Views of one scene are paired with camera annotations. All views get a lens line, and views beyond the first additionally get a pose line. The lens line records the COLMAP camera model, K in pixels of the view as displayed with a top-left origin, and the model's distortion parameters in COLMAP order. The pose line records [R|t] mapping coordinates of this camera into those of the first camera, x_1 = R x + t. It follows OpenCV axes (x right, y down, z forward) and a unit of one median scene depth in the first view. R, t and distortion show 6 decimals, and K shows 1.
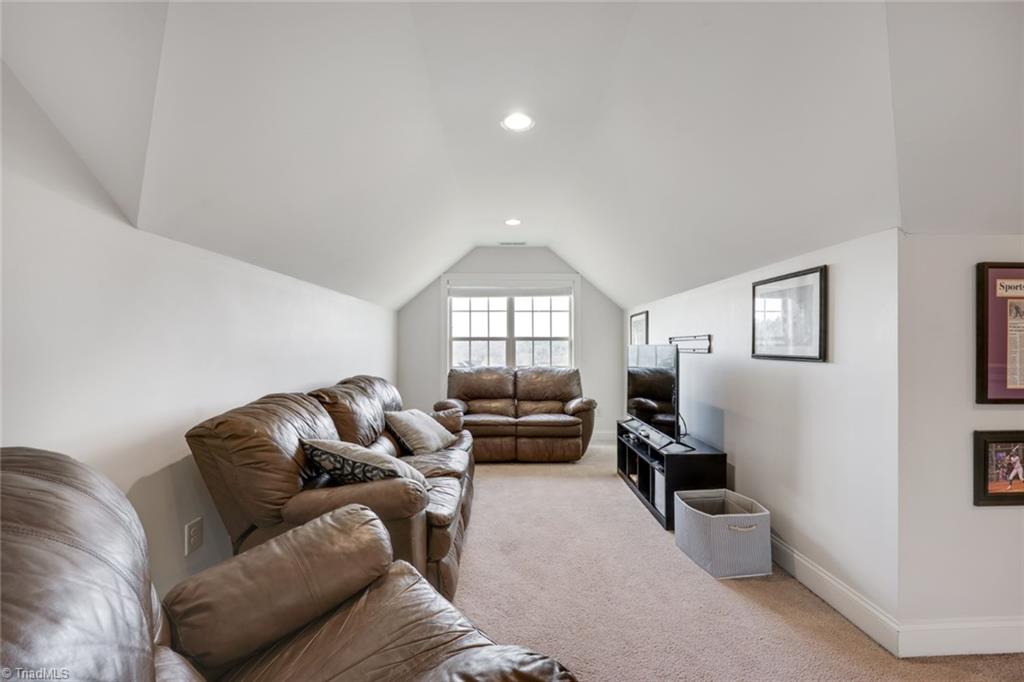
lens RADIAL K [[414.7, 0, 511.6], [0, 414.7, 348.9], [0, 0, 1]] dist [0.001207, -0.000209]
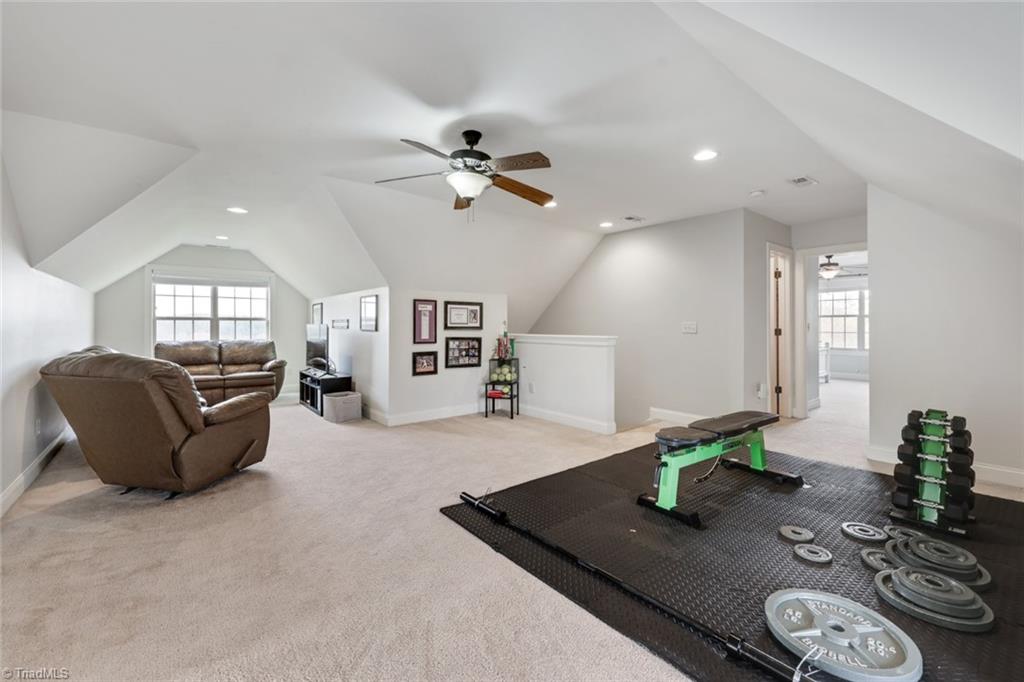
lens RADIAL K [[434.7, 0, 508.7], [0, 434.7, 322.5], [0, 0, 1]] dist [0.000044, -0.000024]
pose [[0.796275, 0.005499, 0.604910, -0.101248], [0.000310, 0.999955, -0.009498, 0.000433], [-0.604935, 0.007750, 0.796237, -0.693735]]
